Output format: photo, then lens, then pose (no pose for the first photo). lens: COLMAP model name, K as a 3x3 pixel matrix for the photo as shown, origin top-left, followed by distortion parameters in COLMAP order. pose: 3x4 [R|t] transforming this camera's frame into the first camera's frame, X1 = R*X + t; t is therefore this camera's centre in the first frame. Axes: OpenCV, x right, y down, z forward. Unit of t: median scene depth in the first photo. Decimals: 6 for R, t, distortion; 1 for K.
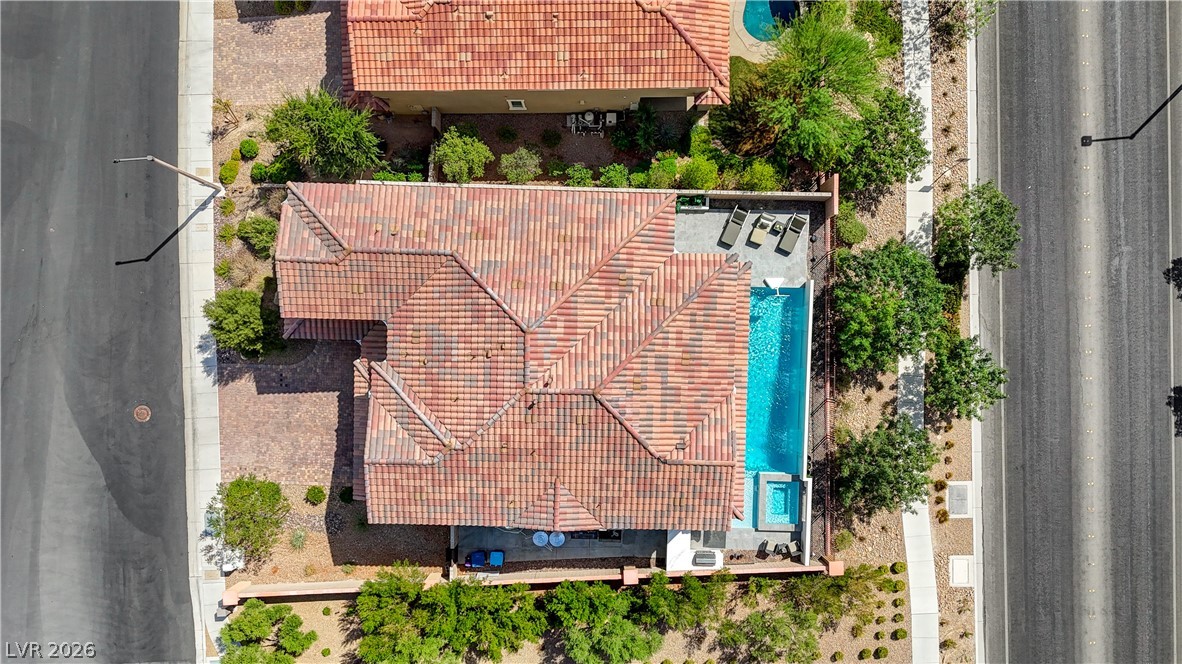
lens RADIAL K [[865.5, 0, 587.2], [0, 865.5, 391.3], [0, 0, 1]] dist [0.090665, -0.067299]
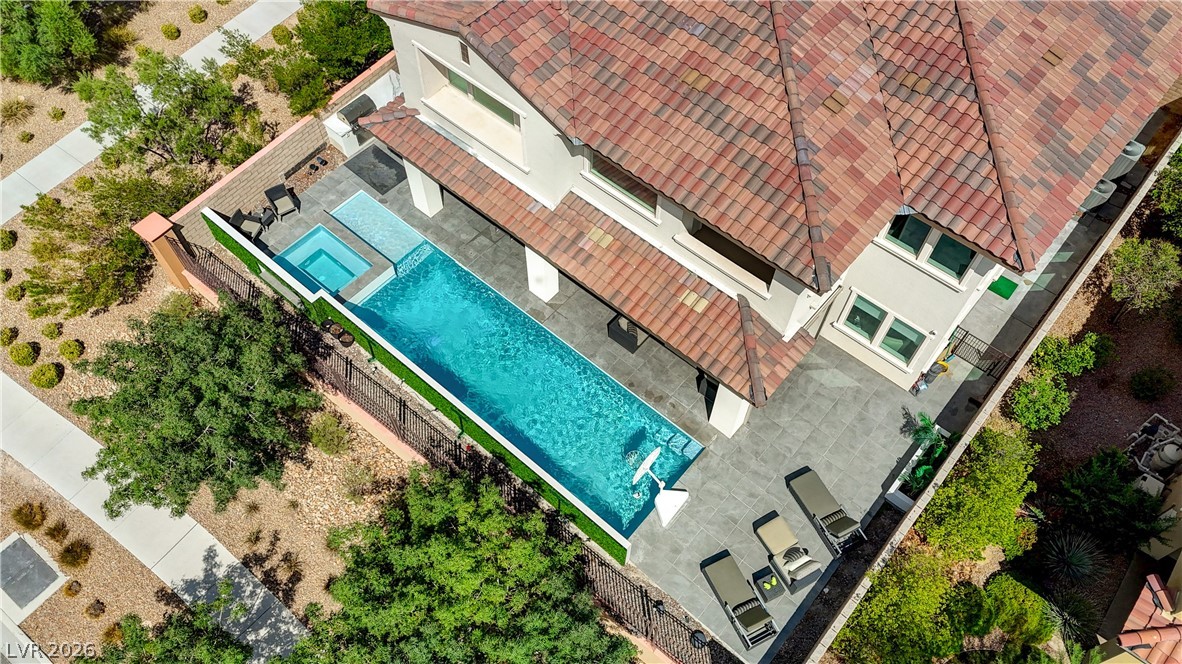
lens RADIAL K [[865.5, 0, 596.7], [0, 865.5, 330.2], [0, 0, 1]] dist [0.090665, -0.067299]
pose [[-0.629322, 0.652379, -0.422321, 0.357148], [-0.775797, -0.559367, 0.291972, -0.169906], [-0.045756, 0.511380, 0.858136, 0.548027]]
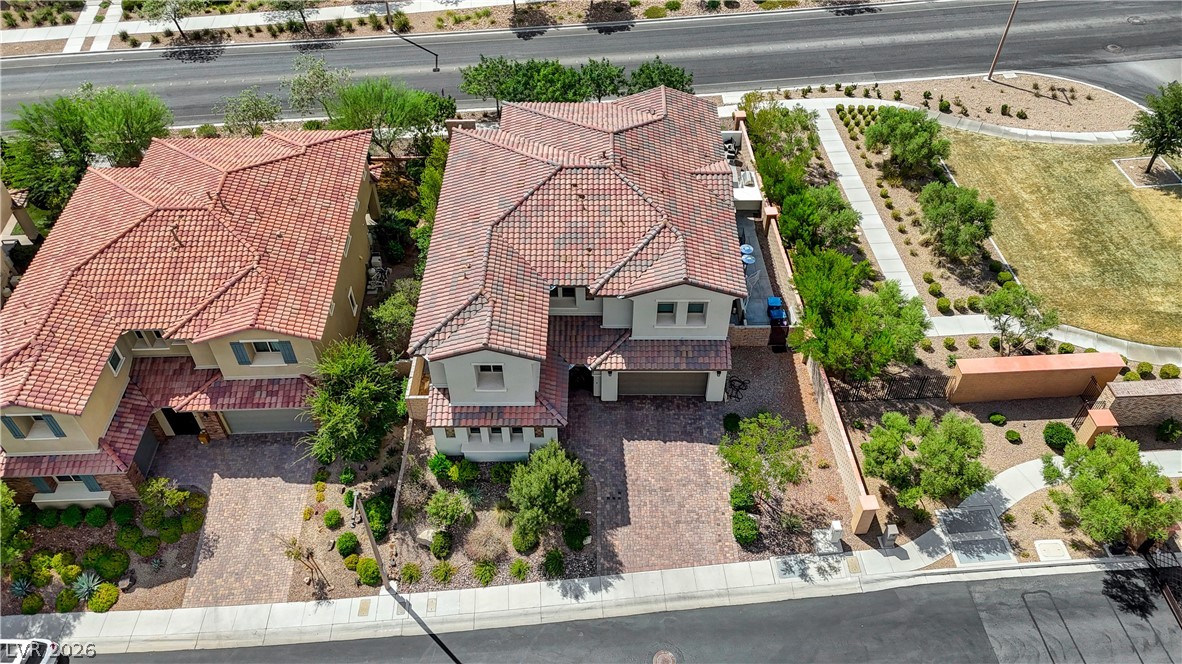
lens RADIAL K [[865.5, 0, 593.6], [0, 865.5, 324.3], [0, 0, 1]] dist [0.090665, -0.067299]
pose [[-0.016995, -0.716620, 0.697256, -0.828429], [0.999020, -0.040677, -0.017457, -0.010645], [0.040873, 0.696276, 0.716609, 0.243845]]
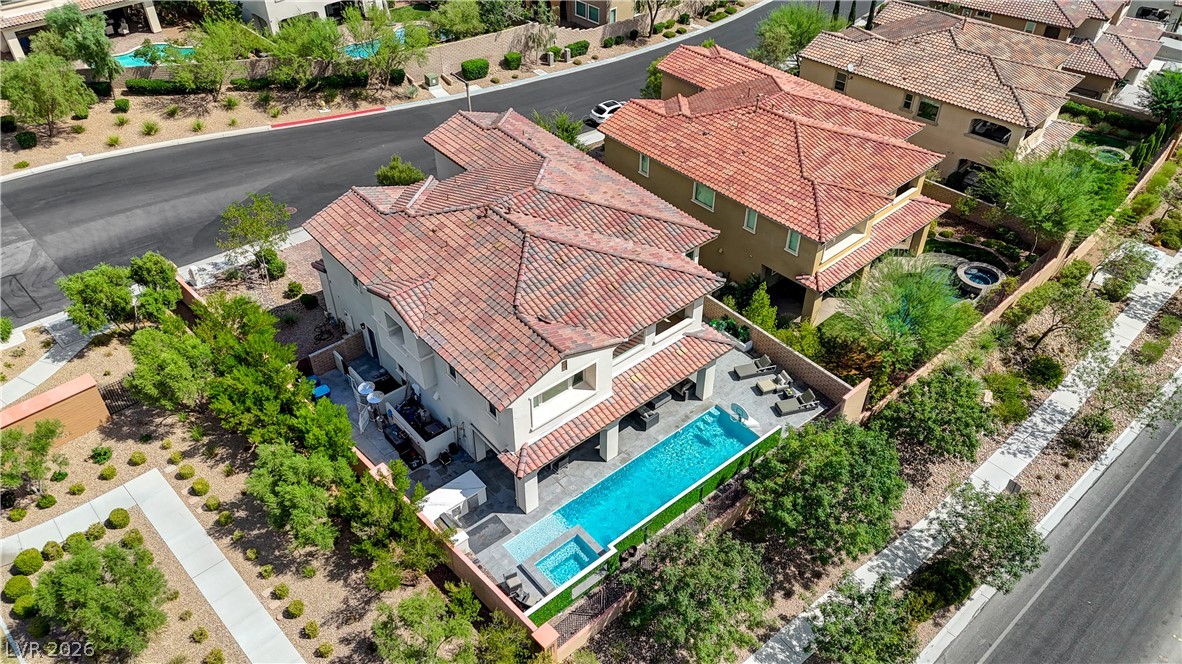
lens RADIAL K [[865.5, 0, 588.8], [0, 865.5, 323.6], [0, 0, 1]] dist [0.090665, -0.067299]
pose [[0.659533, 0.482531, -0.576350, 0.556868], [-0.750904, 0.388220, -0.534255, 0.427017], [-0.034045, 0.785143, 0.618379, 0.353955]]
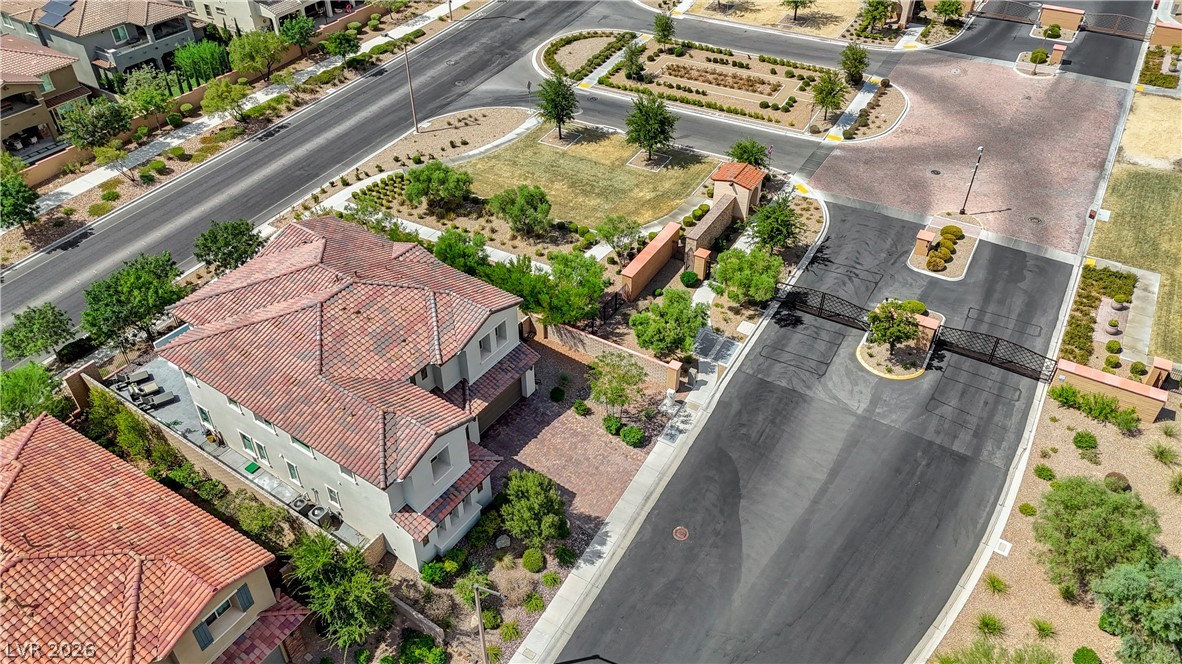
lens RADIAL K [[865.5, 0, 593.8], [0, 865.5, 322.4], [0, 0, 1]] dist [0.090665, -0.067299]
pose [[-0.836245, -0.342684, 0.428092, -0.772618], [0.547951, -0.552226, 0.628328, -0.535346], [0.021086, 0.760009, 0.649570, 0.149398]]
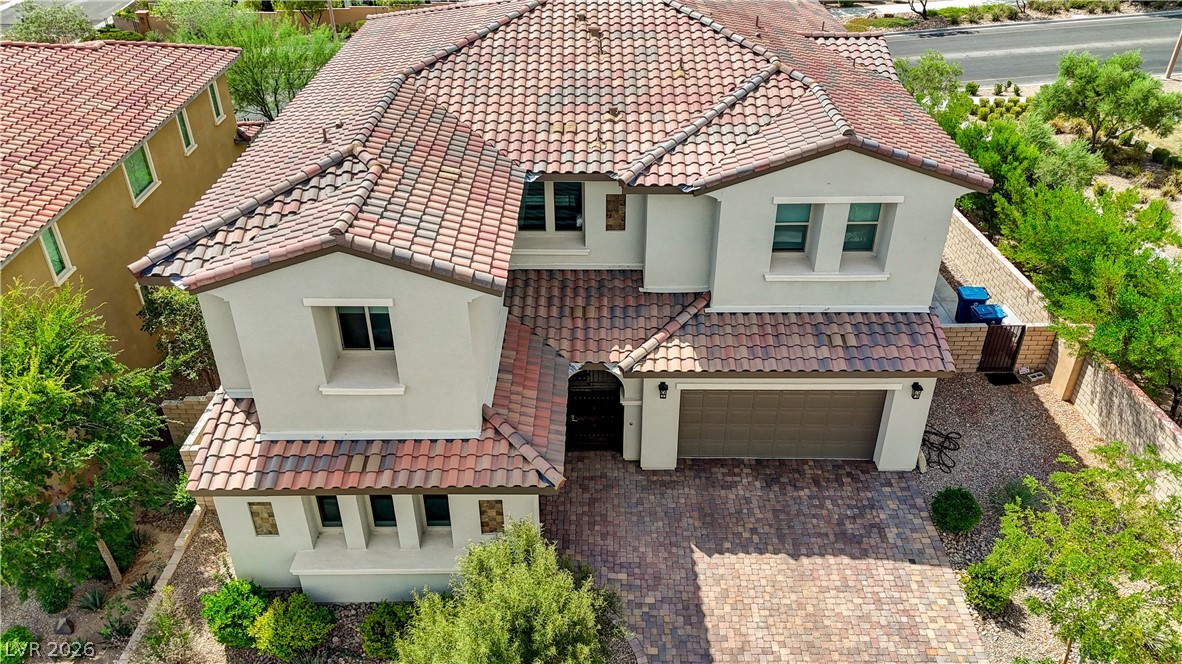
lens RADIAL K [[865.5, 0, 594.0], [0, 865.5, 326.2], [0, 0, 1]] dist [0.090665, -0.067299]
pose [[-0.019230, -0.529615, 0.848020, -0.551447], [0.998958, -0.045286, -0.005630, -0.039287], [0.041385, 0.847028, 0.529935, 0.694517]]
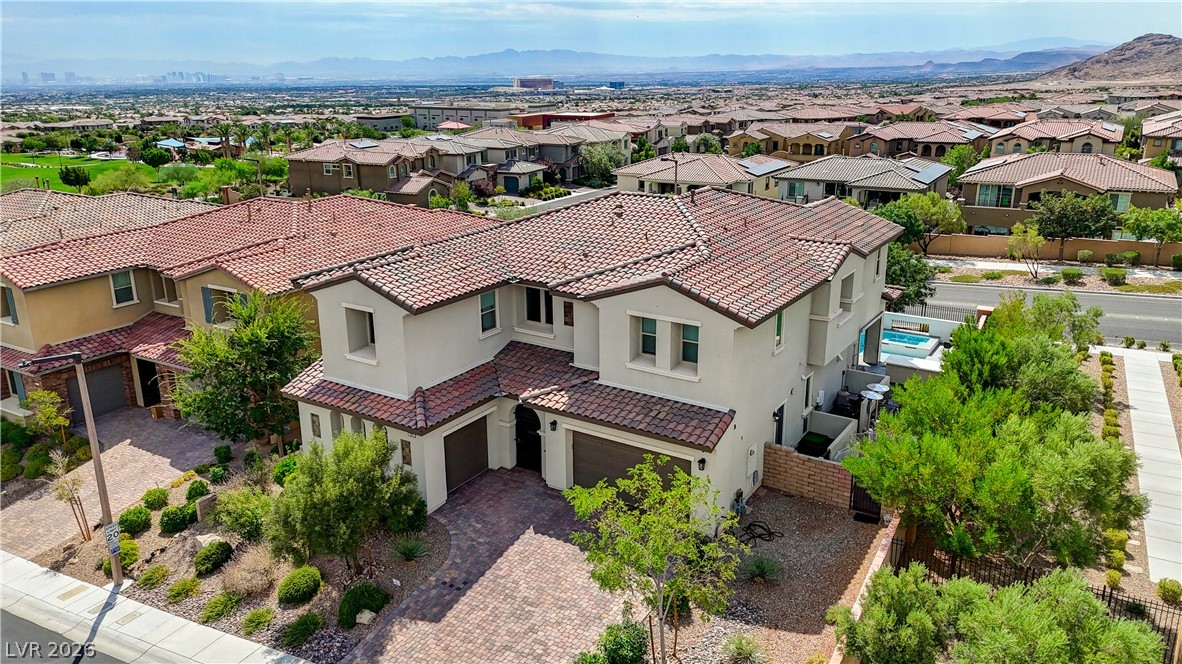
lens RADIAL K [[865.5, 0, 594.9], [0, 865.5, 321.2], [0, 0, 1]] dist [0.090665, -0.067299]
pose [[0.520557, -0.246100, 0.817591, -0.692793], [0.853012, 0.108070, -0.510579, 0.313619], [0.037296, 0.963201, 0.266183, 0.700662]]
